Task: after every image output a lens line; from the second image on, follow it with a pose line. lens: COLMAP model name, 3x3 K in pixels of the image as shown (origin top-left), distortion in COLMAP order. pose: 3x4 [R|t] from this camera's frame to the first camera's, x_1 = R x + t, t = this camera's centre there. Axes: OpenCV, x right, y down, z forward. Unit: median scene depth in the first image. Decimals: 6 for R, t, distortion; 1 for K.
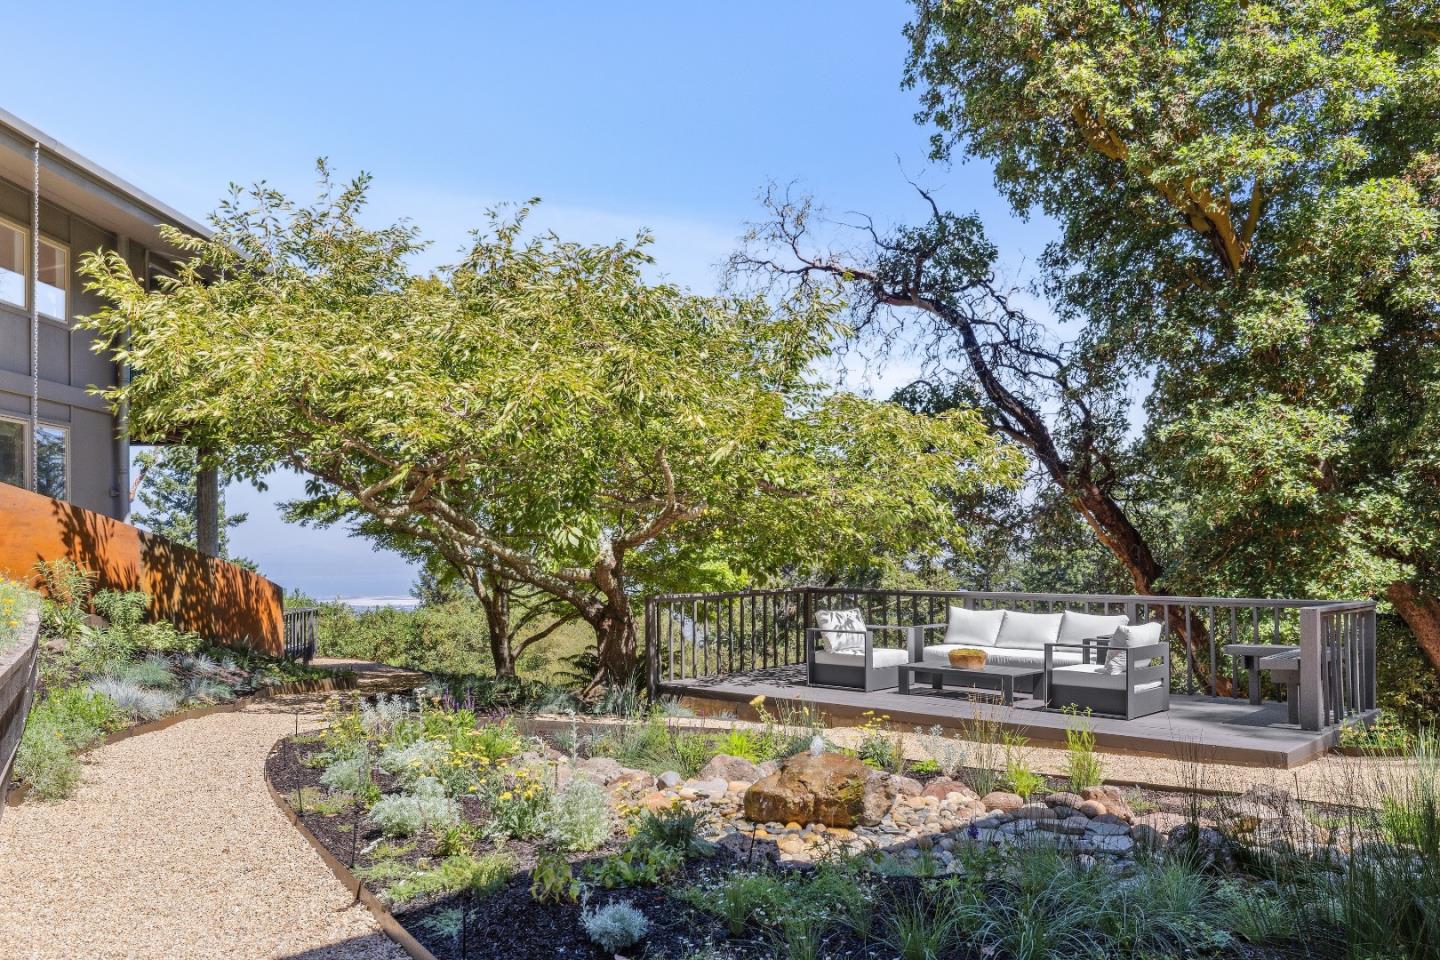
lens RADIAL K [[1091.0, 0, 715.1], [0, 1091.0, 482.0], [0, 0, 1]] dist [0.005604, -0.000768]
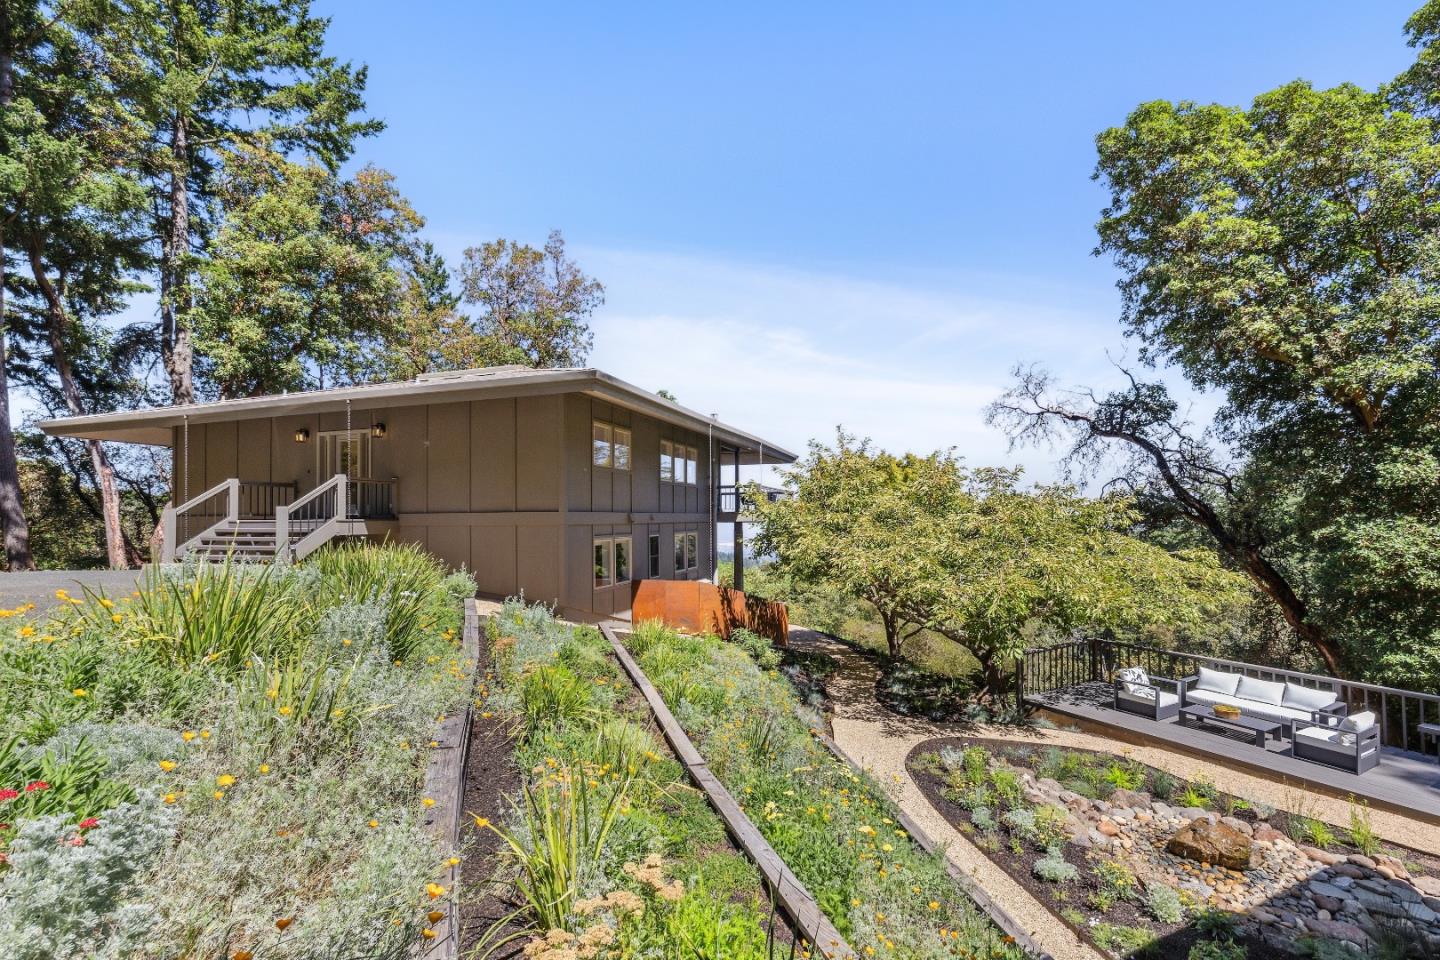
lens RADIAL K [[607.3, 0, 729.1], [0, 607.3, 471.1], [0, 0, 1]] dist [-0.000530, 0.000241]
pose [[0.955890, -0.009027, -0.293586, -0.160770], [0.009891, 0.999950, 0.001459, -0.154399], [0.293559, -0.004298, 0.955931, -0.112627]]
